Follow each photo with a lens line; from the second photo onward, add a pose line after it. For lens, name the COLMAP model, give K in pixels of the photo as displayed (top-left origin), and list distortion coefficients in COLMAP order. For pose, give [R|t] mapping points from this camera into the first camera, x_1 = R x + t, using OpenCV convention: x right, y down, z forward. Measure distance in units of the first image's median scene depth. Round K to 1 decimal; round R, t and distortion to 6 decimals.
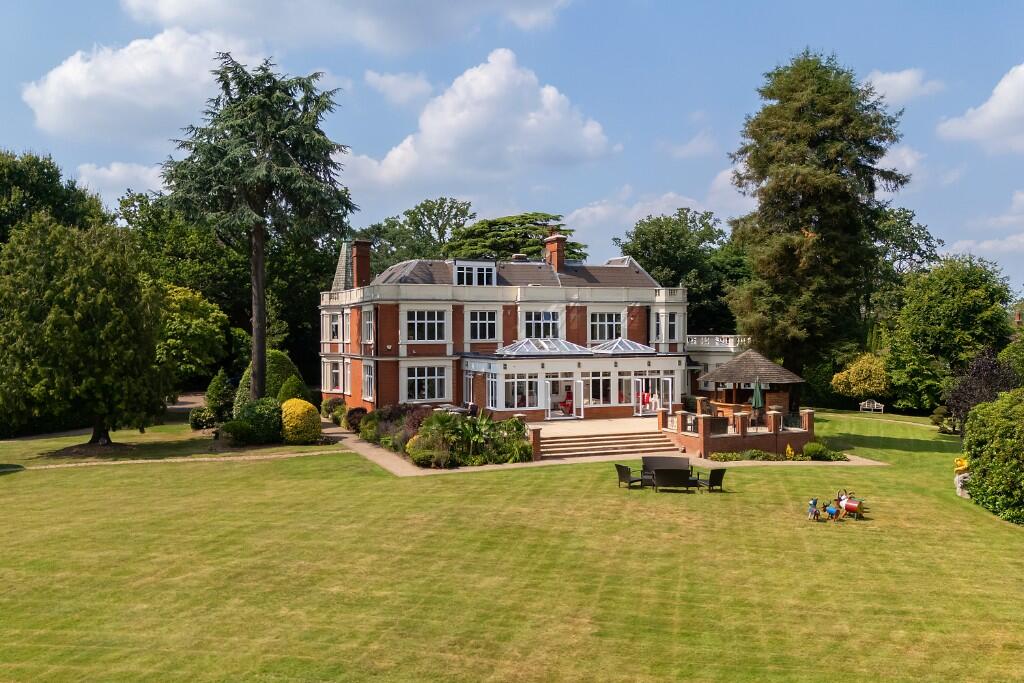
lens RADIAL K [[876.3, 0, 512.0], [0, 876.3, 341.5], [0, 0, 1]] dist [0.123893, -0.126639]
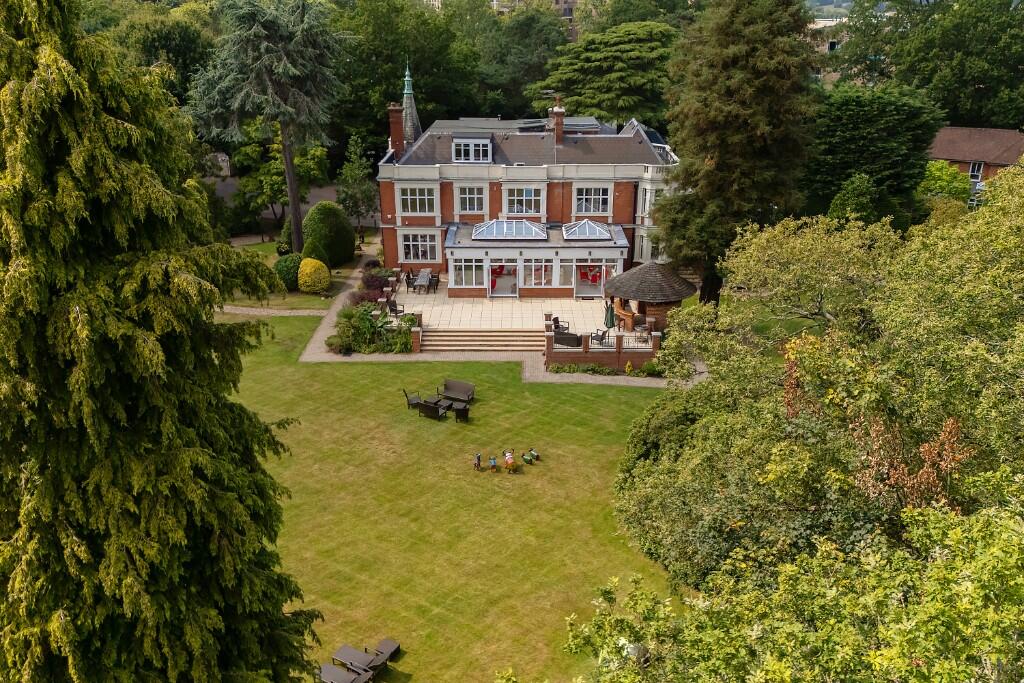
lens RADIAL K [[876.3, 0, 512.0], [0, 876.3, 341.5], [0, 0, 1]] dist [0.123893, -0.126639]
pose [[0.917551, 0.148361, -0.368902, 0.482972], [-0.008202, 0.934645, 0.355487, -0.261564], [0.397533, -0.323152, 0.858802, -0.044239]]
